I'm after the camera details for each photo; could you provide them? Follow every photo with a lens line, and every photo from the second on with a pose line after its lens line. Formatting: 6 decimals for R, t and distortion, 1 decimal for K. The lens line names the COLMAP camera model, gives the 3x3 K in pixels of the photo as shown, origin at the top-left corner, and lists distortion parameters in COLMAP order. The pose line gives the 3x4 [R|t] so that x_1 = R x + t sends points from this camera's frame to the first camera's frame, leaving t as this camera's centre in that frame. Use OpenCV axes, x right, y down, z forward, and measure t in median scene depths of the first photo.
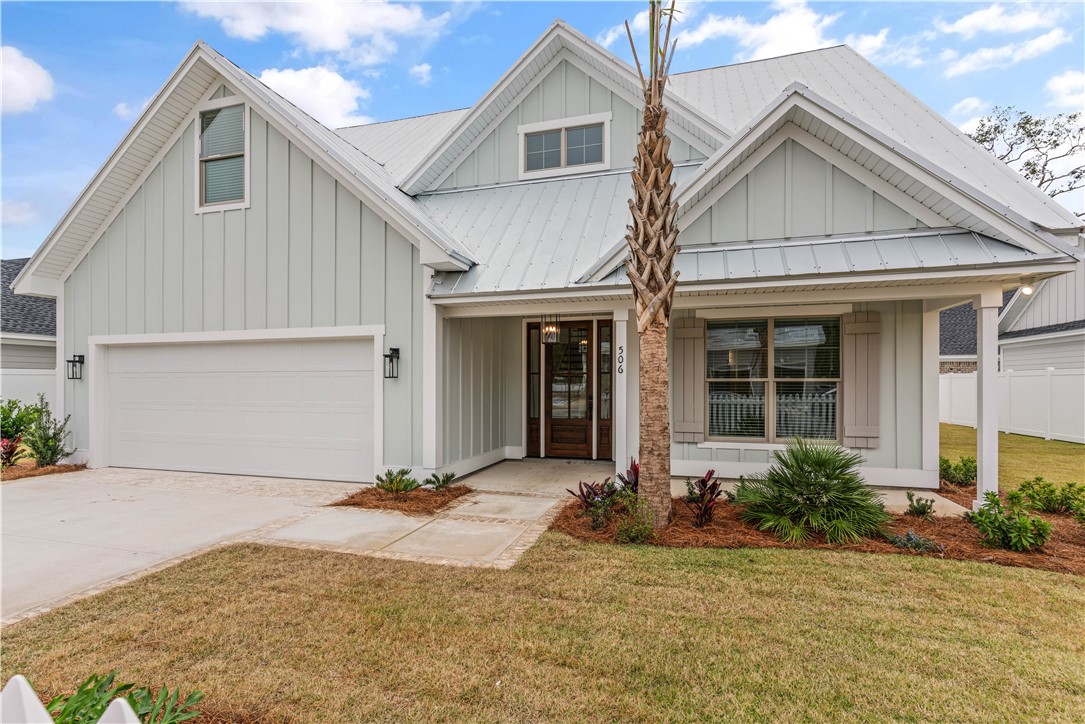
lens RADIAL K [[521.6, 0, 537.2], [0, 521.6, 375.1], [0, 0, 1]] dist [-0.004521, -0.001662]
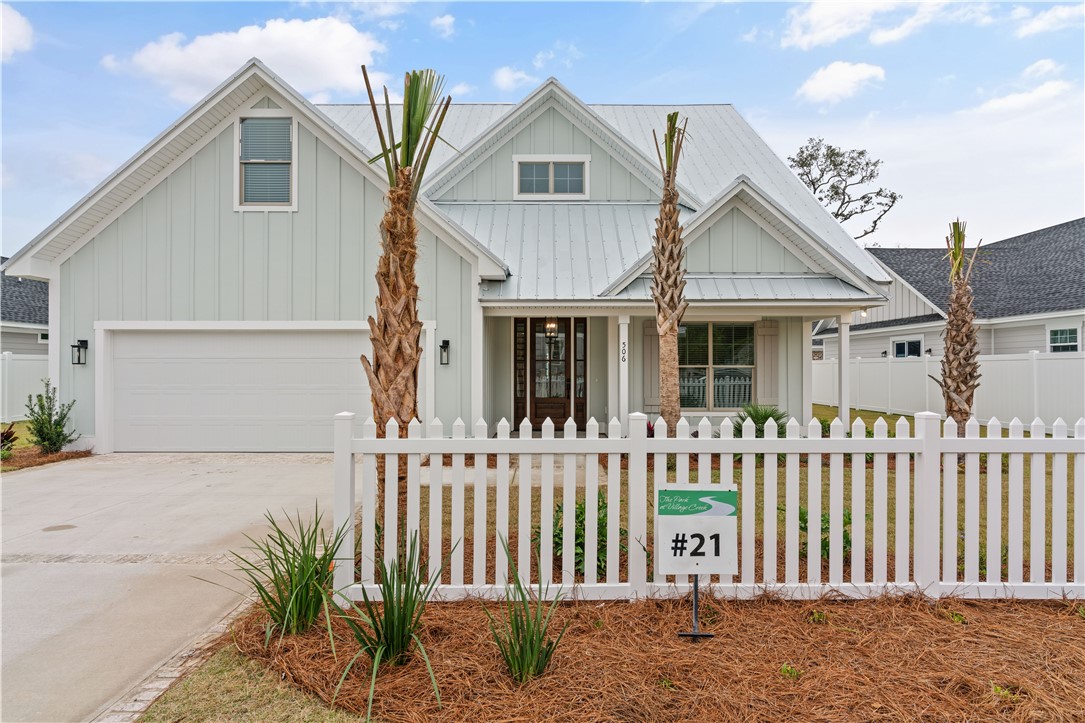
lens RADIAL K [[575.2, 0, 541.9], [0, 575.2, 344.1], [0, 0, 1]] dist [-0.020906, 0.000158]
pose [[0.956543, 0.011964, 0.291346, -0.376554], [-0.004649, 0.999657, -0.025785, -0.007470], [-0.291554, 0.023310, 0.956270, -0.296873]]
